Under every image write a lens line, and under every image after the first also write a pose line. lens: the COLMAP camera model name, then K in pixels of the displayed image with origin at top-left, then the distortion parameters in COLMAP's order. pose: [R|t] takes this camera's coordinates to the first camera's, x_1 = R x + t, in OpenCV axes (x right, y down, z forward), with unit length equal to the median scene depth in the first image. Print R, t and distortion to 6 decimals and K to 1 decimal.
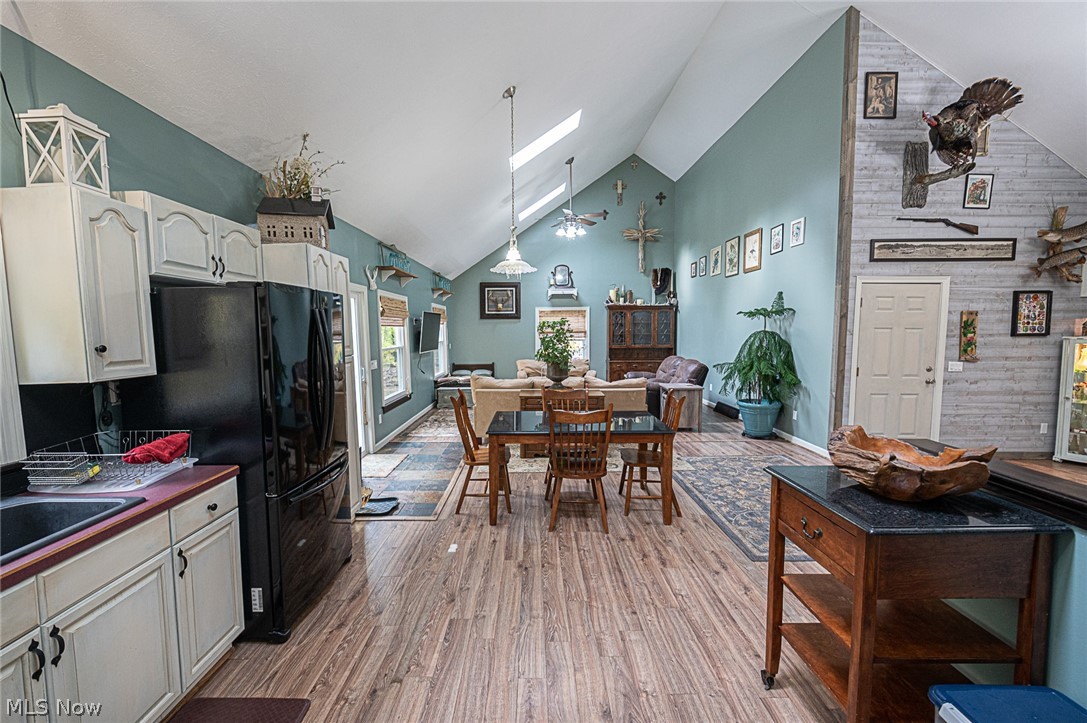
lens RADIAL K [[438.6, 0, 537.7], [0, 438.6, 361.2], [0, 0, 1]] dist [0.003973, -0.000277]
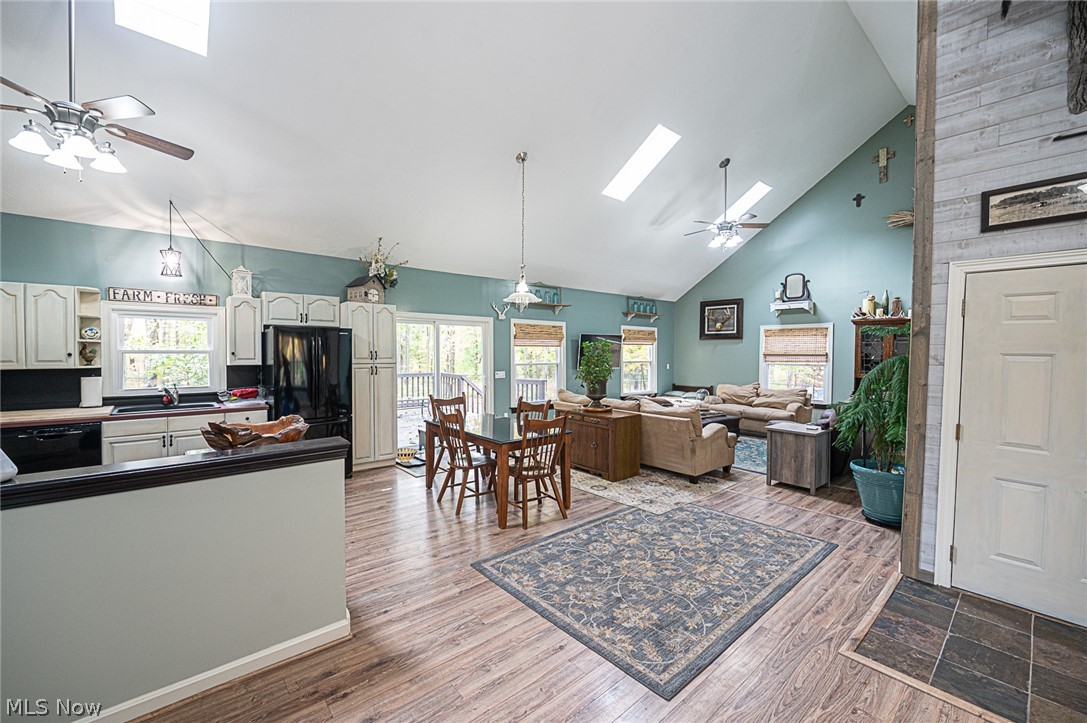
lens RADIAL K [[438.6, 0, 534.1], [0, 438.6, 359.4], [0, 0, 1]] dist [0.003973, -0.000277]
pose [[0.645048, 0.027802, -0.763636, 0.823537], [-0.066183, 0.997615, -0.019584, -0.021531], [0.761270, 0.063173, 0.645350, 0.232577]]
